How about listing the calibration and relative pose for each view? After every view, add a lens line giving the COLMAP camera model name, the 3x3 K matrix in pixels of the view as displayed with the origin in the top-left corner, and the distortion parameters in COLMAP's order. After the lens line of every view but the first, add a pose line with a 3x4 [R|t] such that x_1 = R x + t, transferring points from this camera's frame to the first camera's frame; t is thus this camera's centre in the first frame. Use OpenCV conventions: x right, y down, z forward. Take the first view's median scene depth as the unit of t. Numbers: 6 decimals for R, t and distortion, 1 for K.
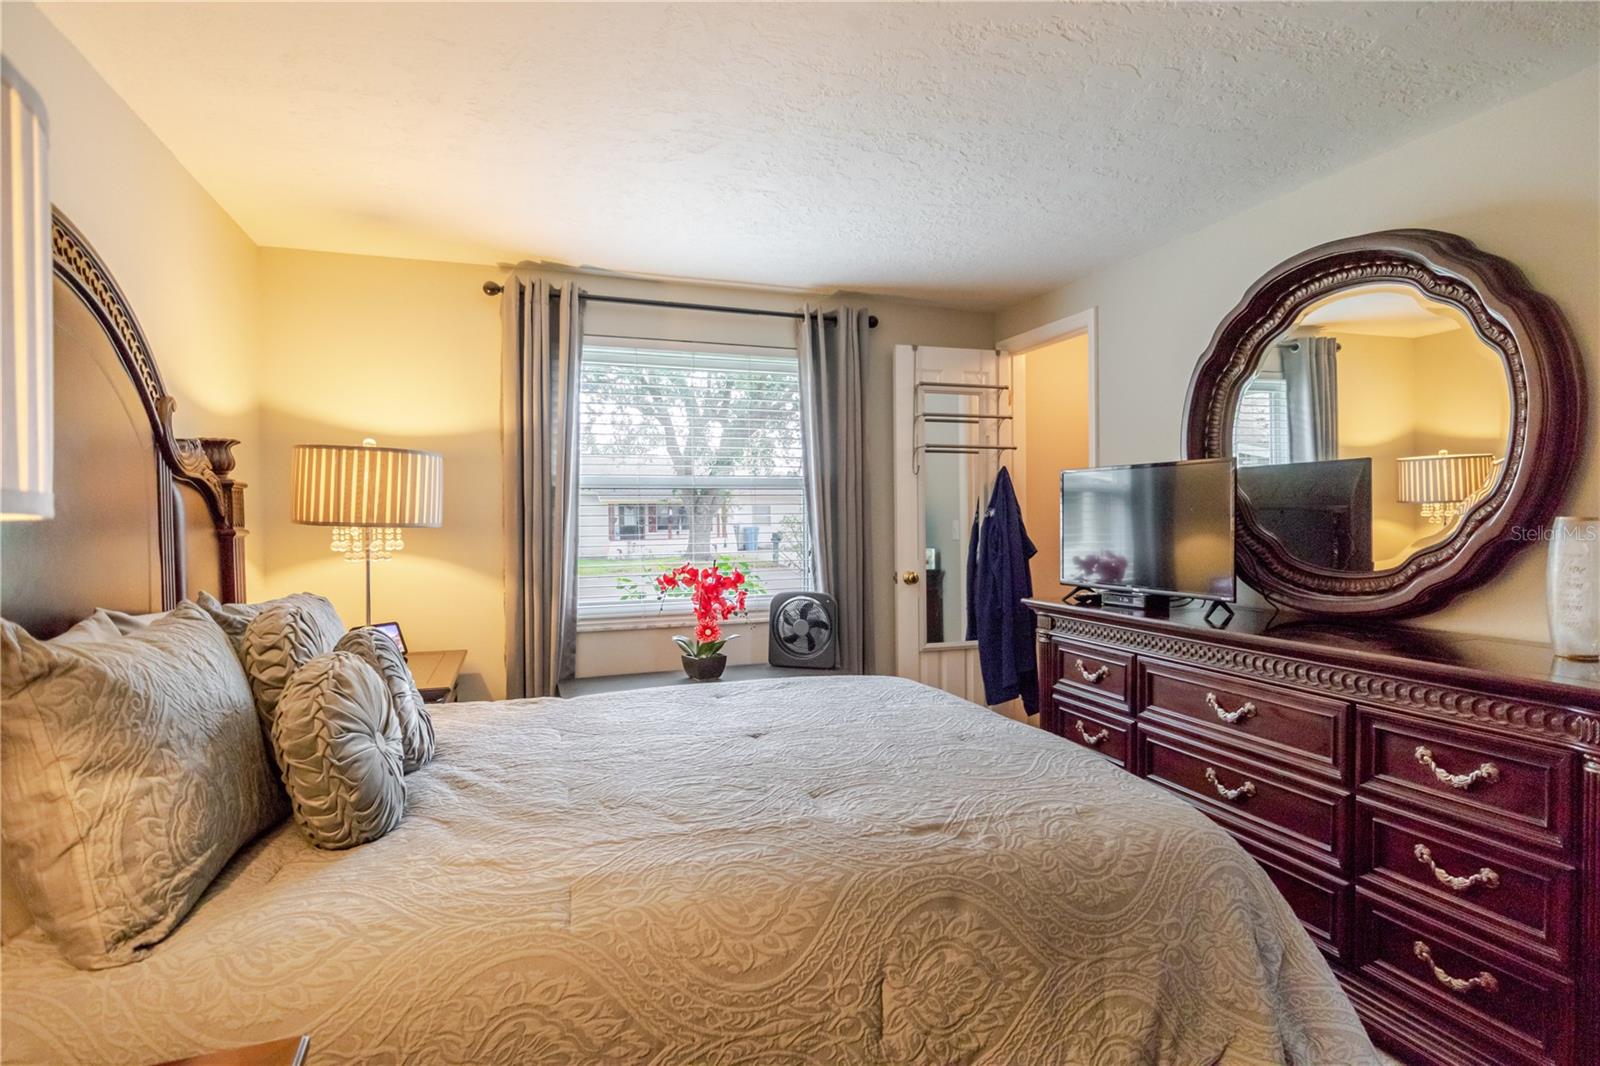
lens RADIAL K [[798.0, 0, 815.0], [0, 798.0, 523.9], [0, 0, 1]] dist [-0.010758, 0.000509]
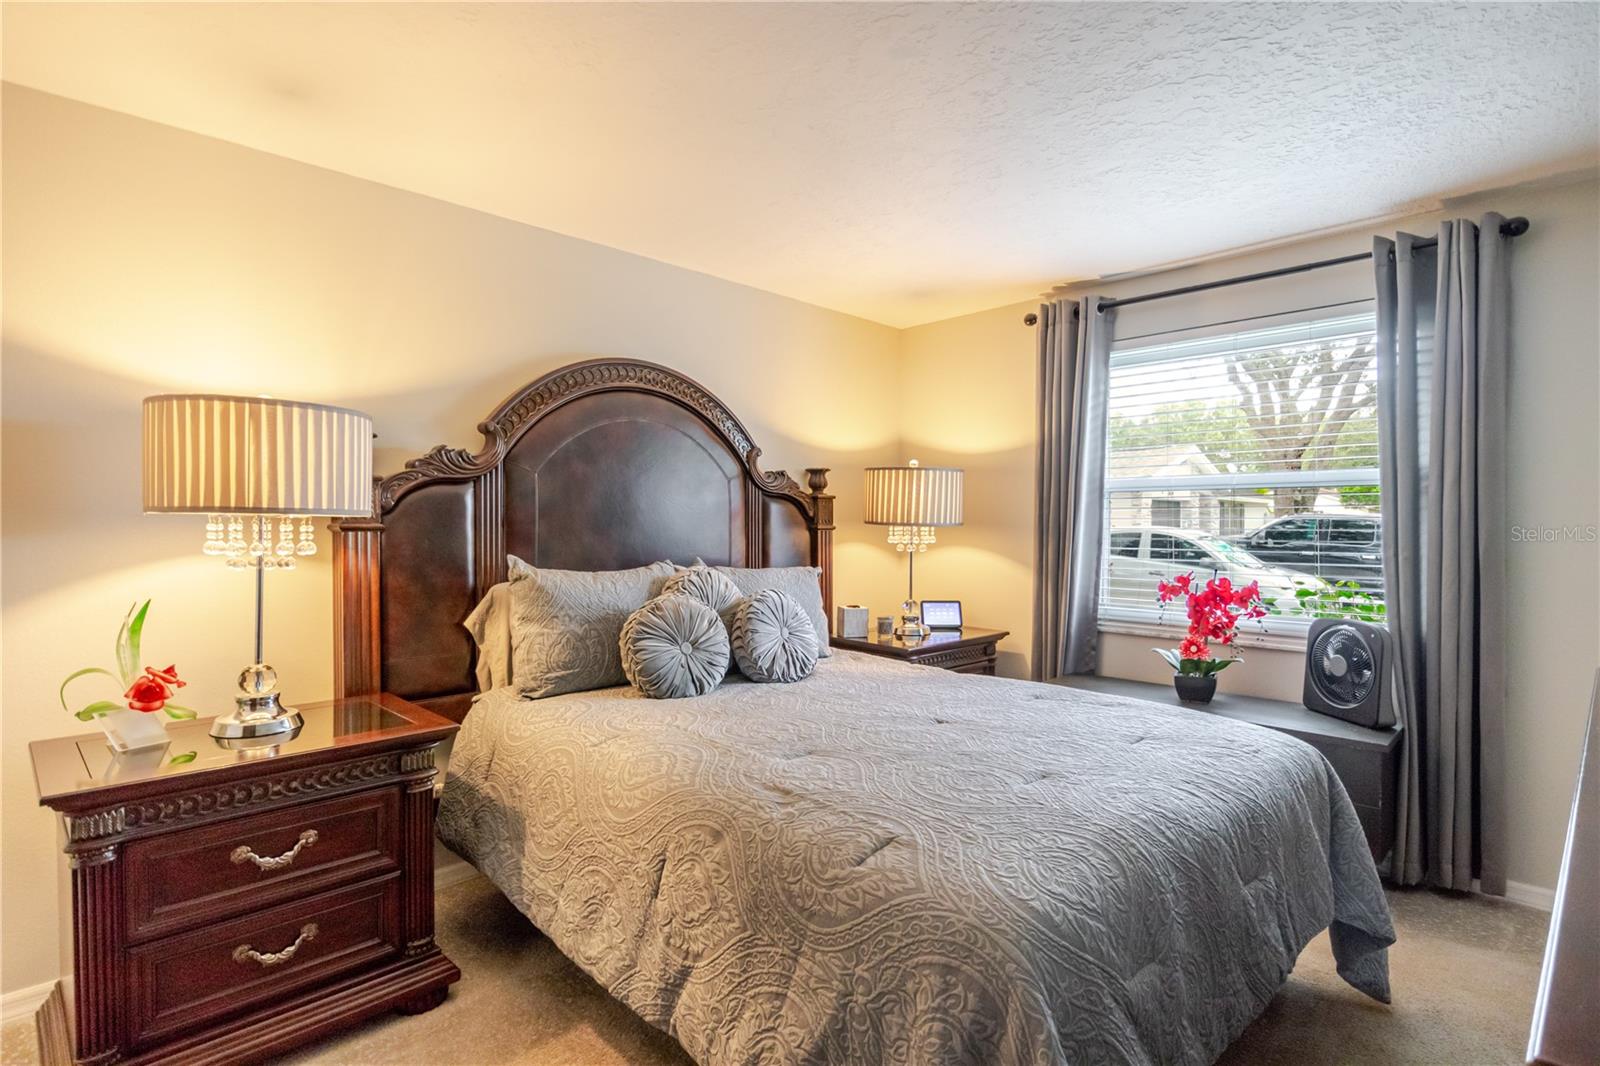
lens RADIAL K [[798.0, 0, 806.6], [0, 798.0, 528.2], [0, 0, 1]] dist [-0.010758, 0.000509]
pose [[0.410020, 0.015988, -0.911936, 0.798792], [-0.015436, 0.999825, 0.010589, -0.004580], [0.911946, 0.009735, 0.410195, 0.373715]]
